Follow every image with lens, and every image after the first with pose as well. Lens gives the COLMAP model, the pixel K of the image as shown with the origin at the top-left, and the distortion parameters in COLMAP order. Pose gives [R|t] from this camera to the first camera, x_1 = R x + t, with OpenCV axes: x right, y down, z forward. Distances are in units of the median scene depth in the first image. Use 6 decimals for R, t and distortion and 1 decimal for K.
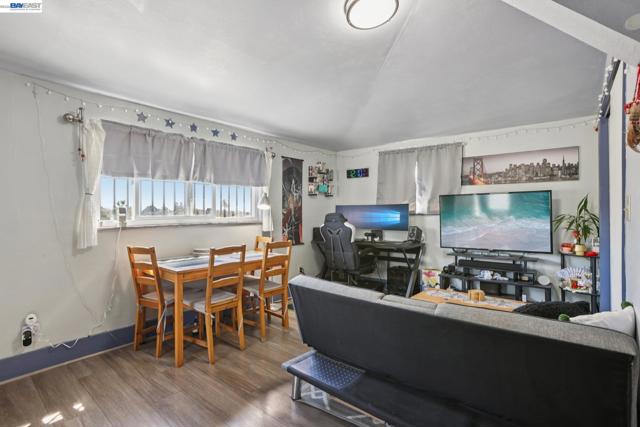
lens RADIAL K [[307.8, 0, 320.0], [0, 307.8, 213.5], [0, 0, 1]] dist [-0.001607, -0.000254]
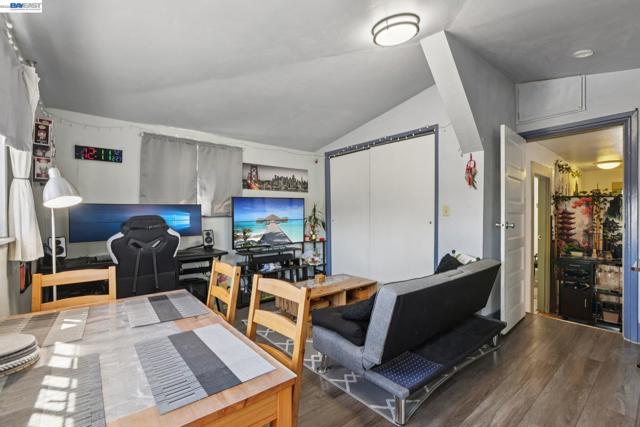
lens RADIAL K [[297.0, 0, 320.0], [0, 297.0, 213.5], [0, 0, 1]] dist [-0.001589, -0.000060]
pose [[0.208256, 0.002226, 0.978072, -0.490761], [0.014890, 0.999874, -0.005446, 0.004017], [-0.977961, 0.015698, 0.208196, 0.534728]]
